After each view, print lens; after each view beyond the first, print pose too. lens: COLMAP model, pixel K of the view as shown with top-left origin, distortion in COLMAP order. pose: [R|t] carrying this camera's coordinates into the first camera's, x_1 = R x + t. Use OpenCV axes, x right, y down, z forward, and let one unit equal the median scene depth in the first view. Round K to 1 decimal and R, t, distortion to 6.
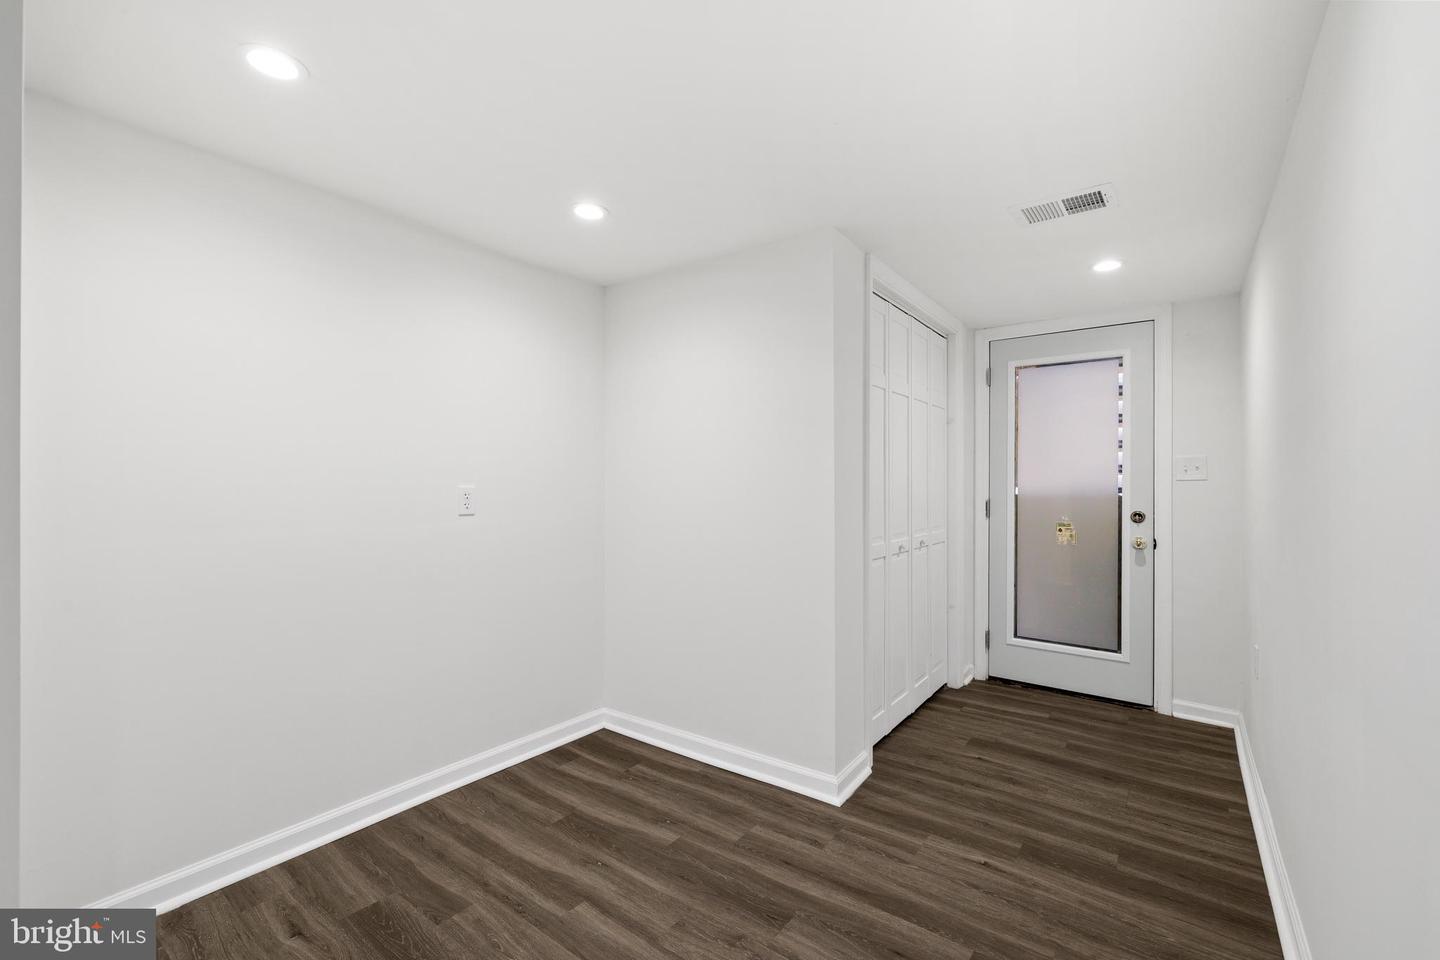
lens RADIAL K [[608.6, 0, 724.3], [0, 608.6, 479.7], [0, 0, 1]] dist [-0.001020, -0.000935]
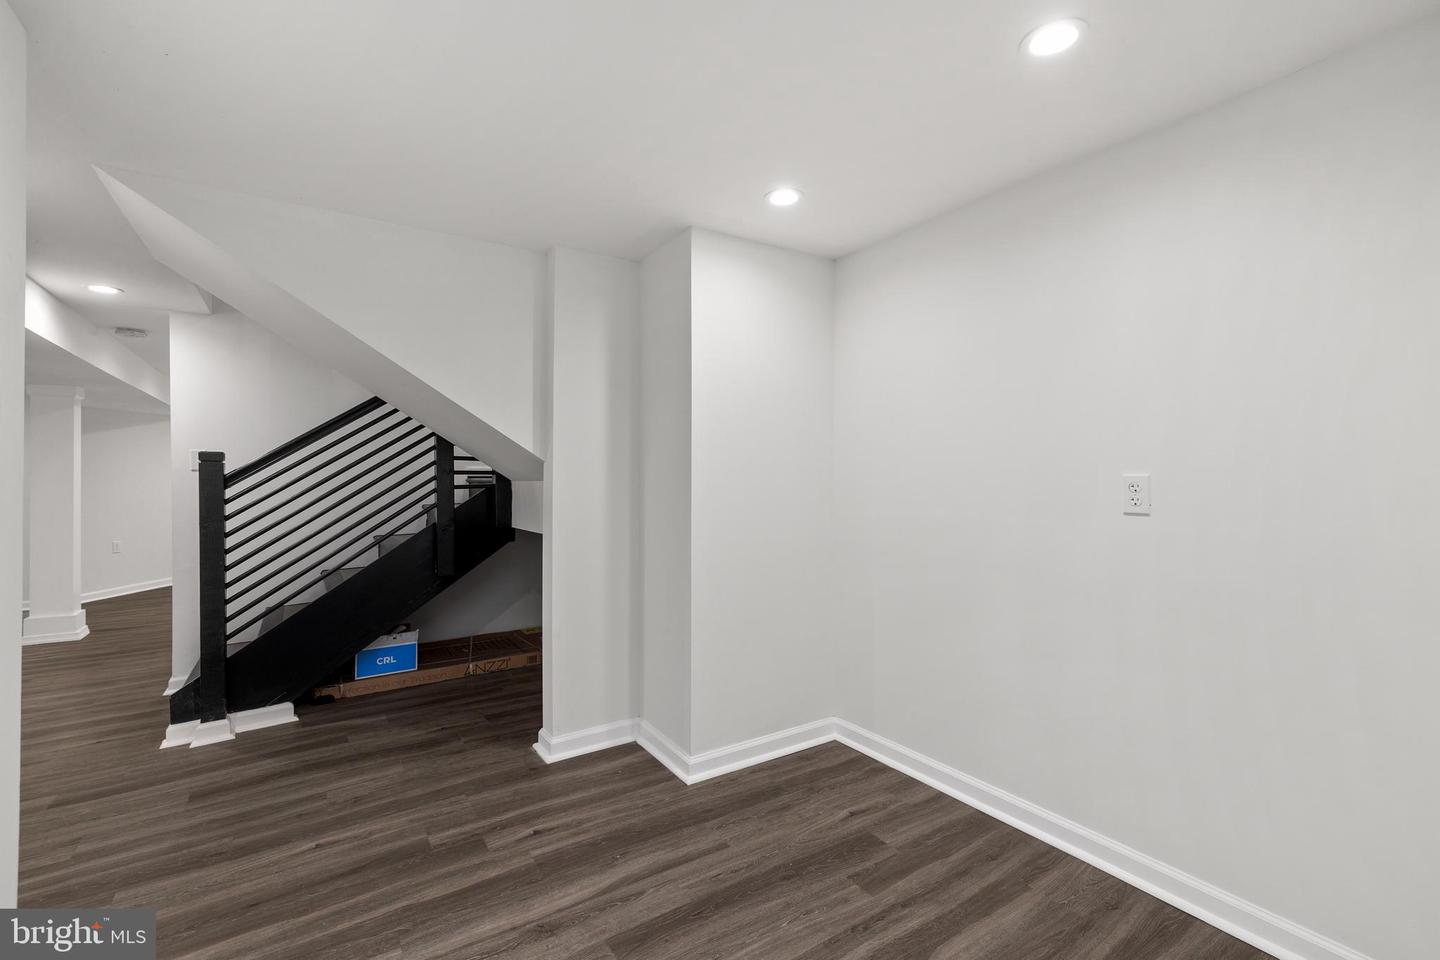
lens RADIAL K [[608.6, 0, 716.8], [0, 608.6, 478.2], [0, 0, 1]] dist [-0.001020, -0.000935]
pose [[-0.324647, -0.005128, -0.945821, 0.547476], [-0.002099, 0.999987, -0.004701, 0.024827], [0.945833, 0.000459, -0.324654, 0.983483]]
